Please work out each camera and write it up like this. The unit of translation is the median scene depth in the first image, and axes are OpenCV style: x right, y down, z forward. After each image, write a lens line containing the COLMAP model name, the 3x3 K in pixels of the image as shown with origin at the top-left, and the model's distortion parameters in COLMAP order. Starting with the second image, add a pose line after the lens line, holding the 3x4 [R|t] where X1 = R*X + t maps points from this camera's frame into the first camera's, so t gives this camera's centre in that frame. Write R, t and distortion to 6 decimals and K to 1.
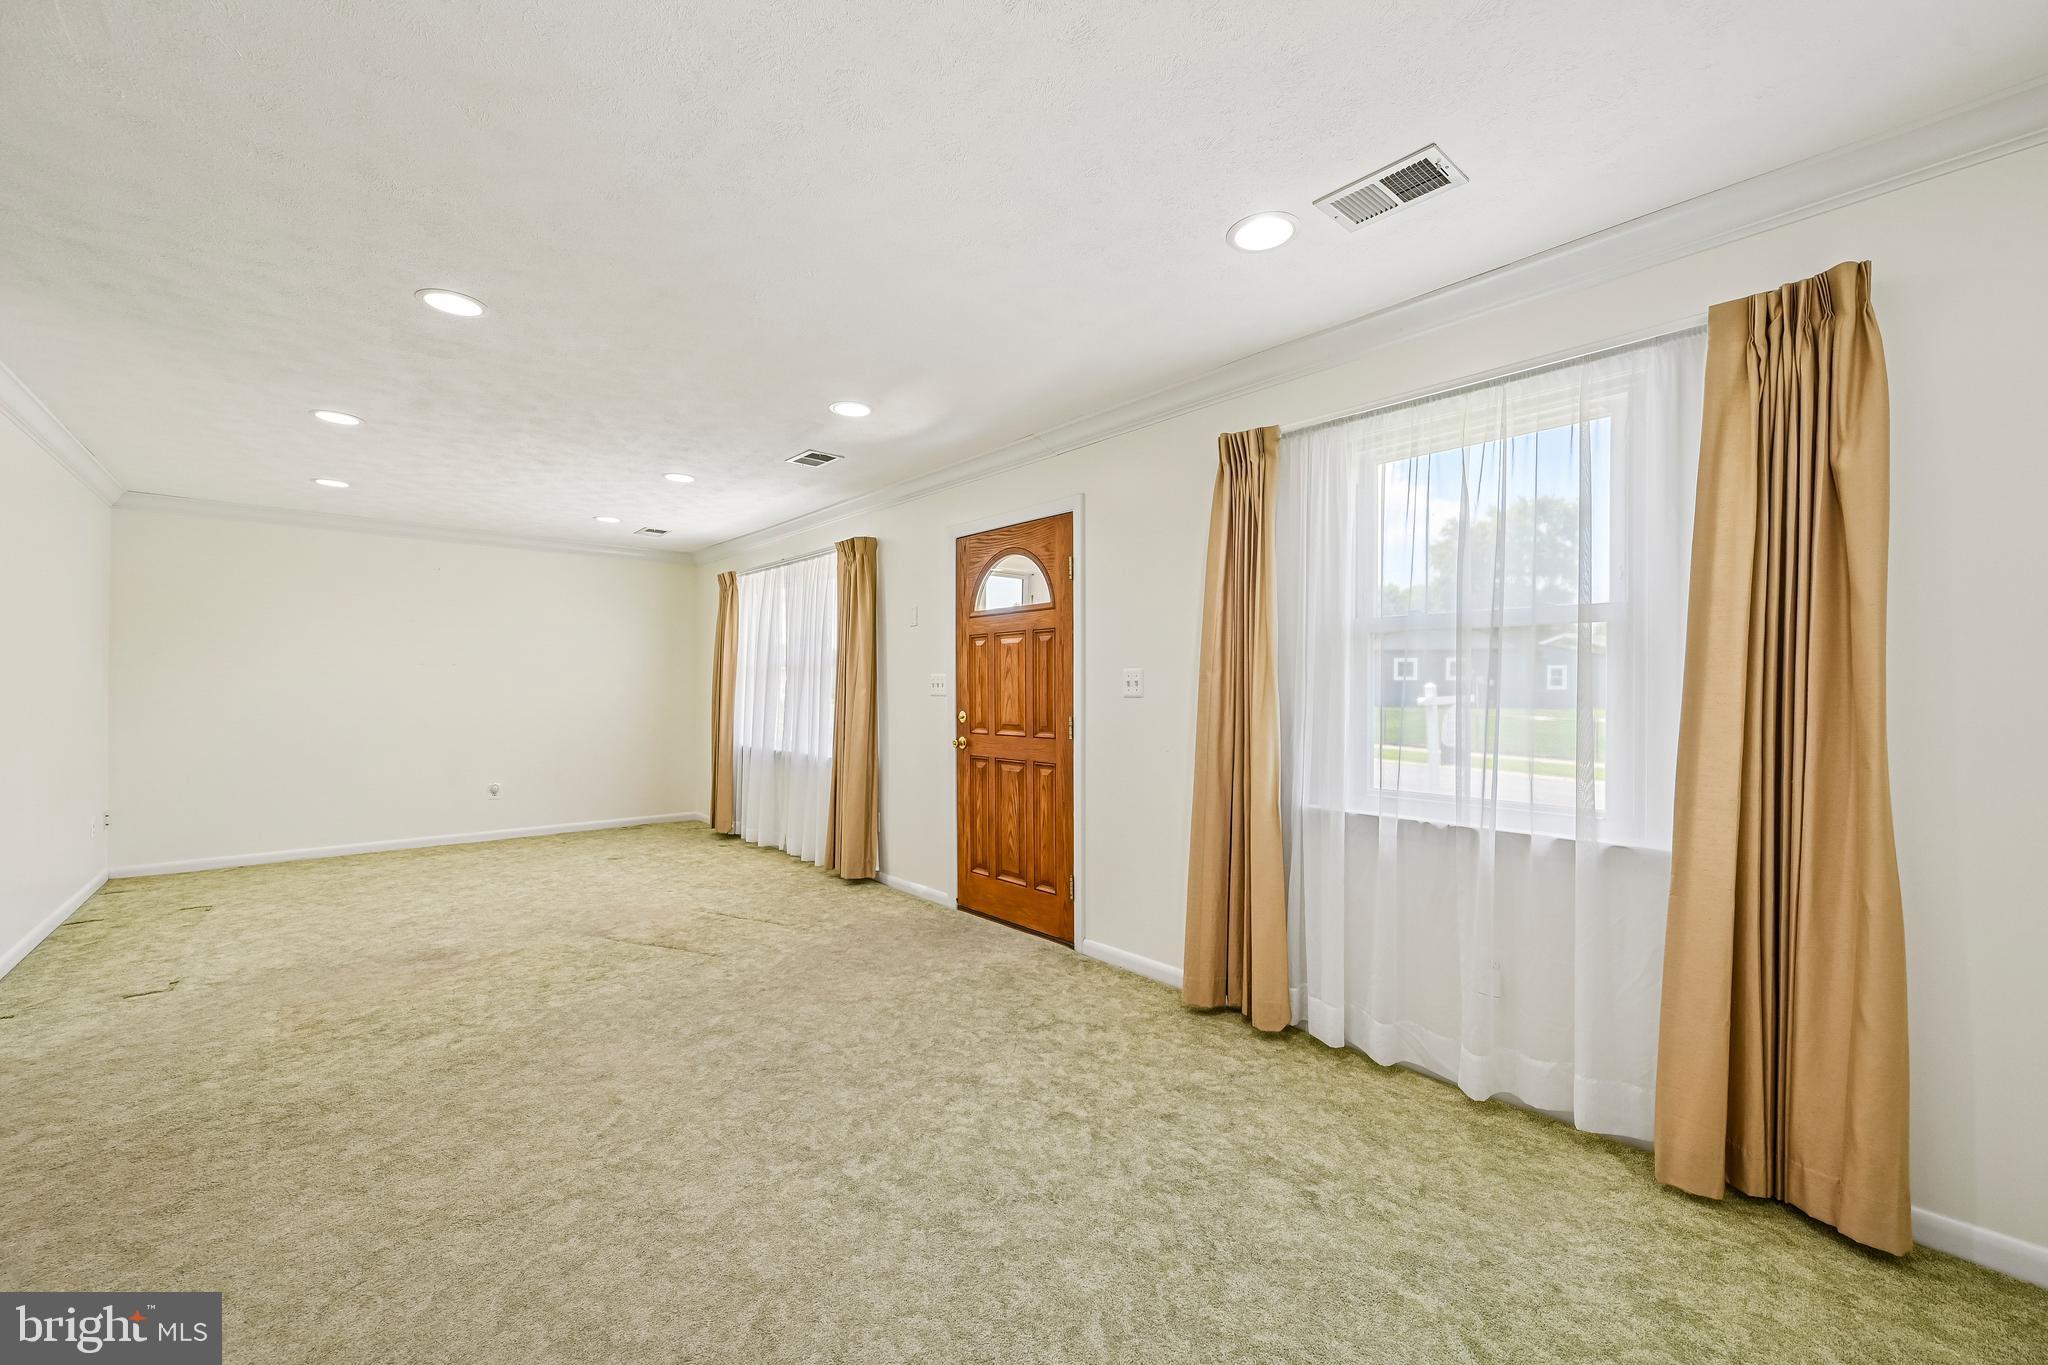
lens RADIAL K [[806.4, 0, 1014.8], [0, 806.4, 687.0], [0, 0, 1]] dist [-0.002143, -0.000134]
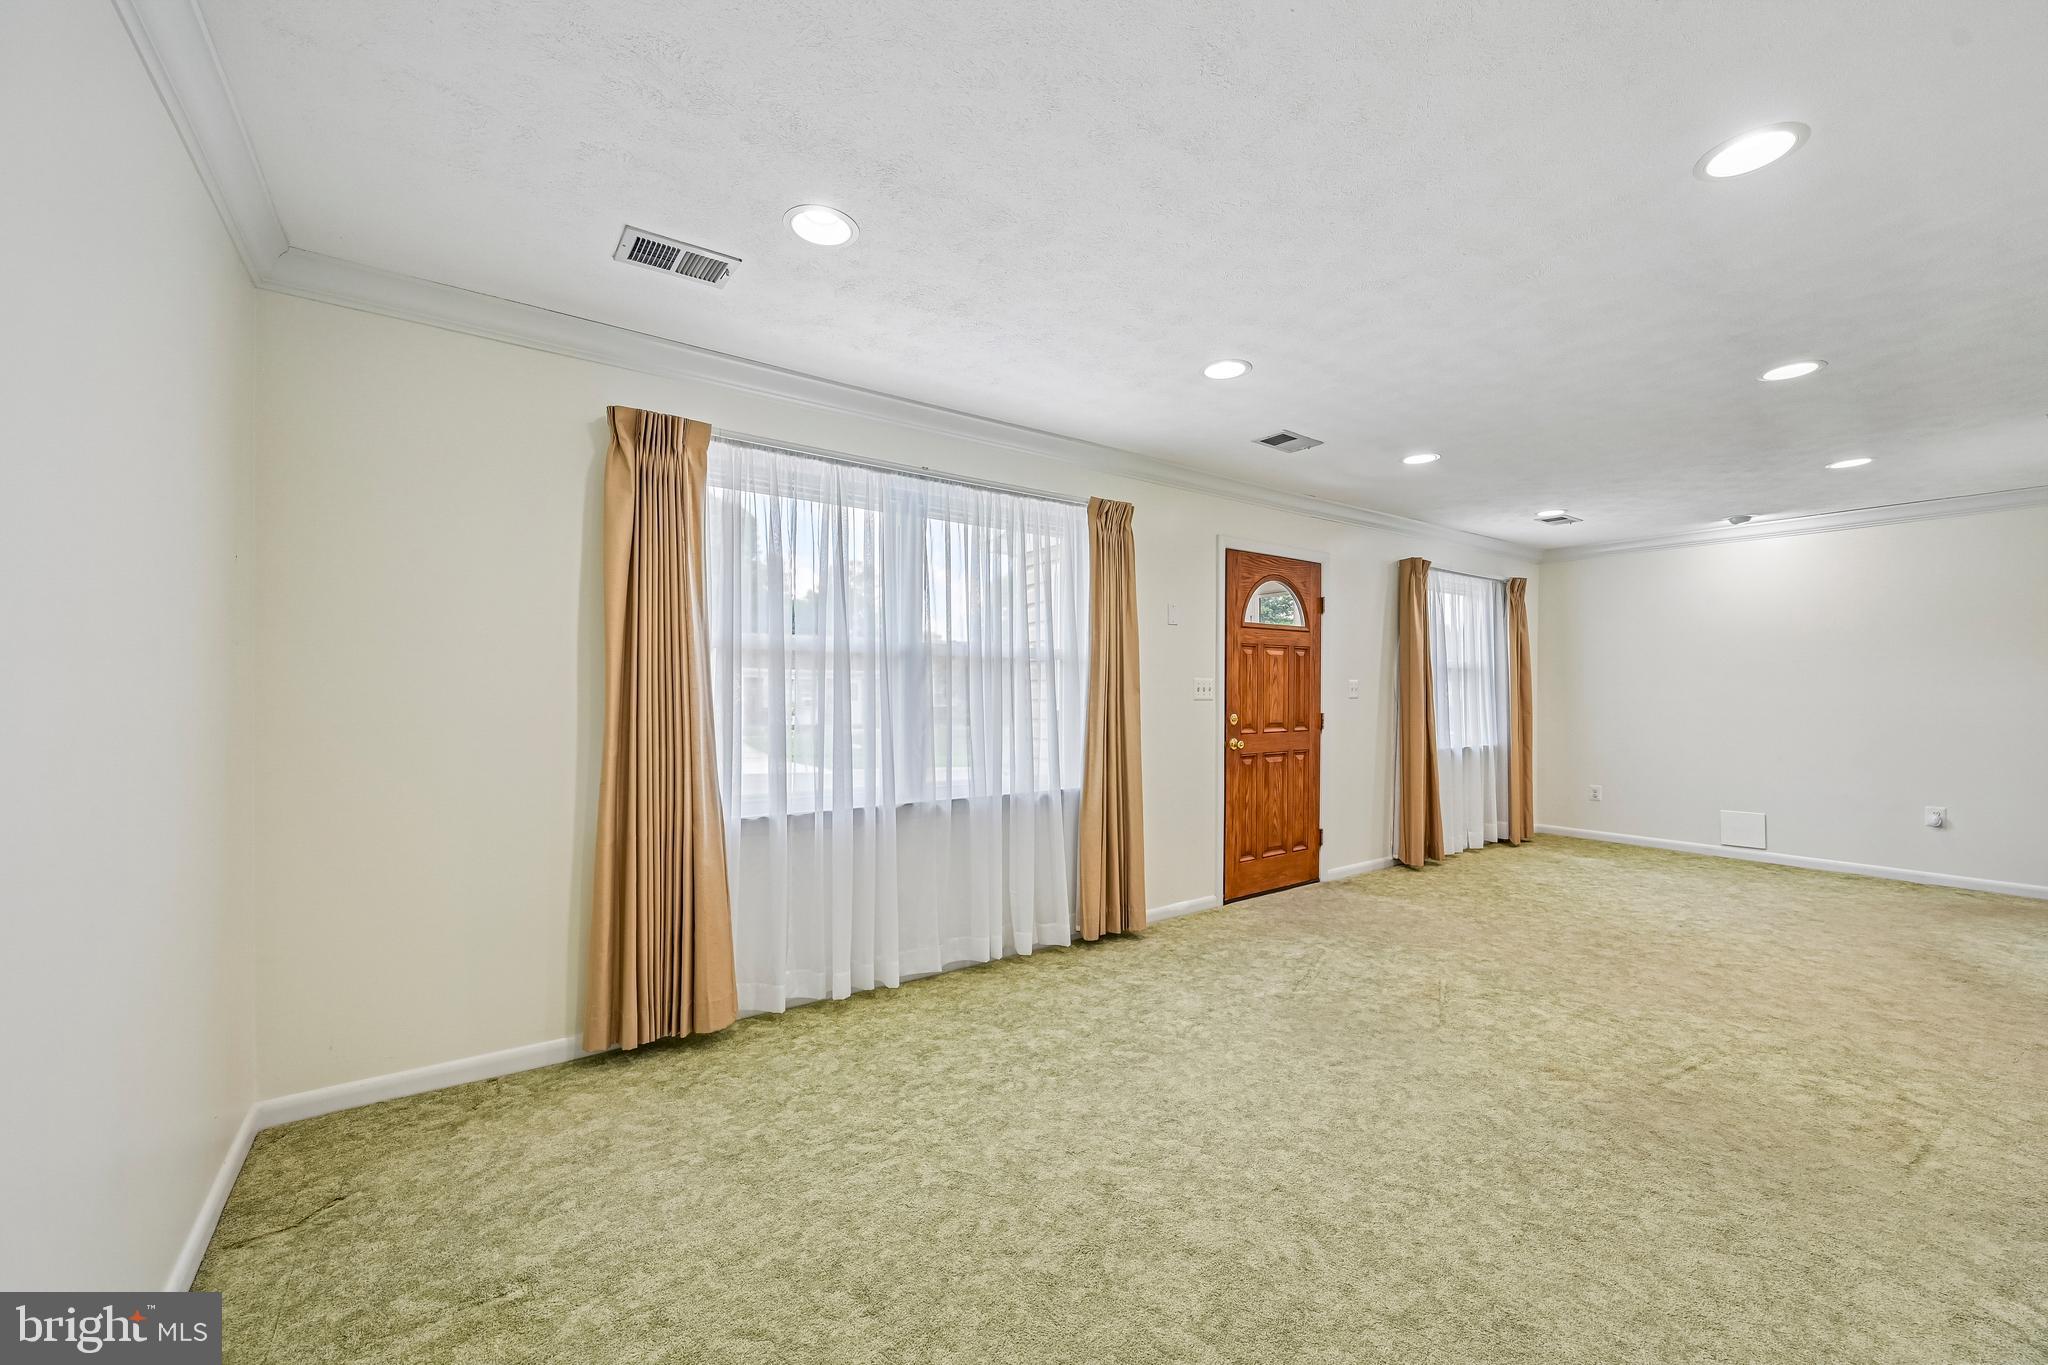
lens RADIAL K [[806.4, 0, 1052.0], [0, 806.4, 683.3], [0, 0, 1]] dist [-0.002143, -0.000134]
pose [[0.076706, 0.007674, 0.997024, -1.233473], [-0.004628, 0.999962, -0.007340, -0.001574], [-0.997043, -0.004051, 0.076738, 1.251131]]
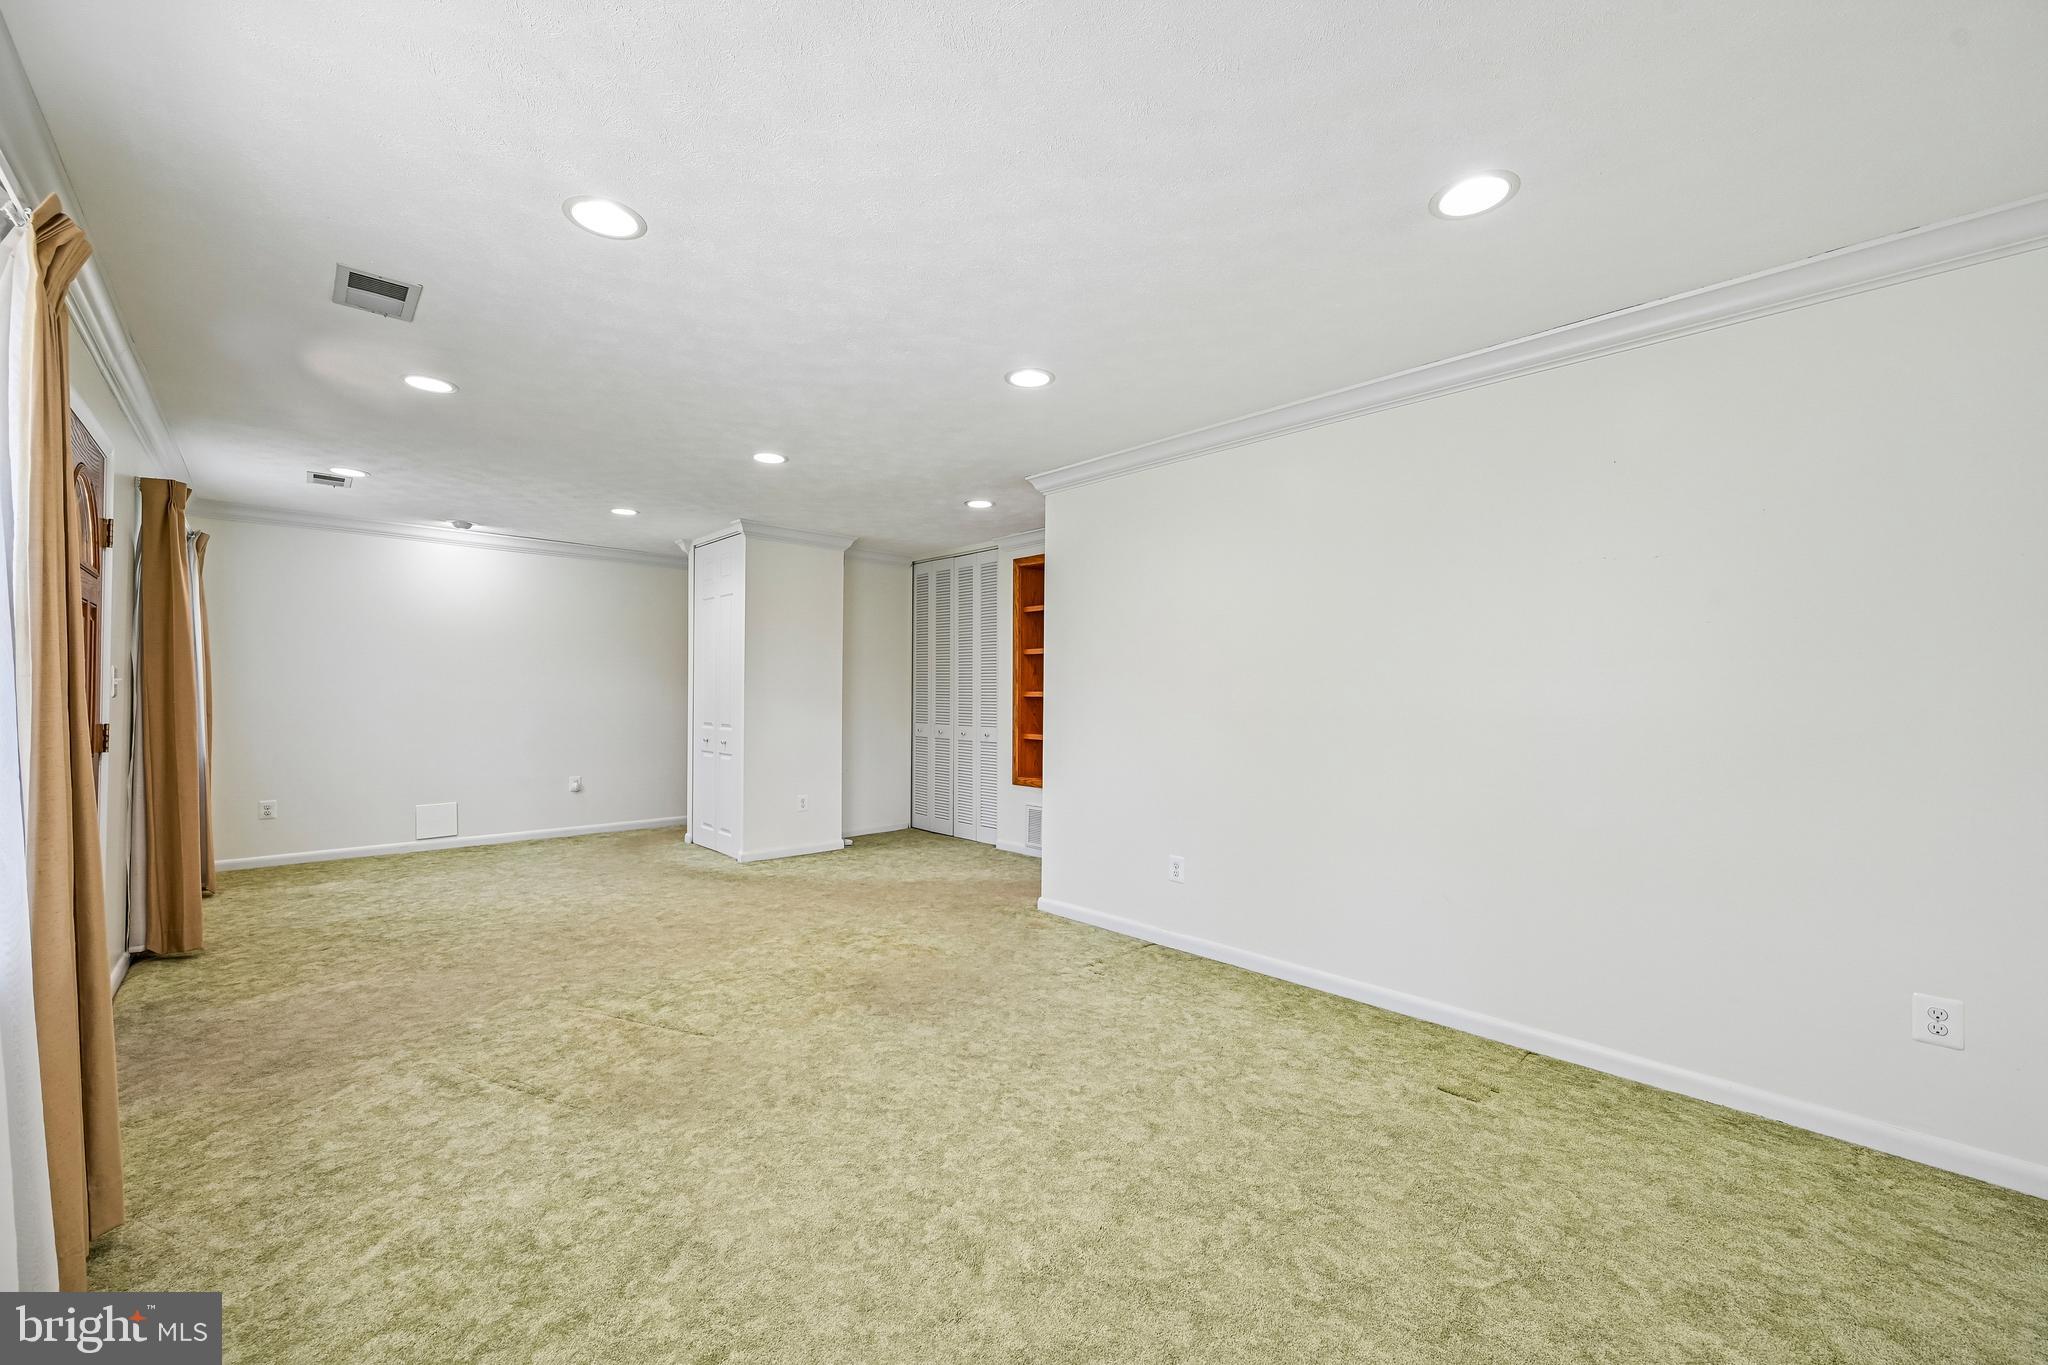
lens RADIAL K [[806.4, 0, 1014.1], [0, 806.4, 687.5], [0, 0, 1]] dist [-0.002143, -0.000134]
pose [[-0.999483, -0.010147, -0.030499, -0.722816], [-0.009833, 0.999897, -0.010429, 0.000649], [0.030601, -0.010124, -0.999480, 1.666391]]
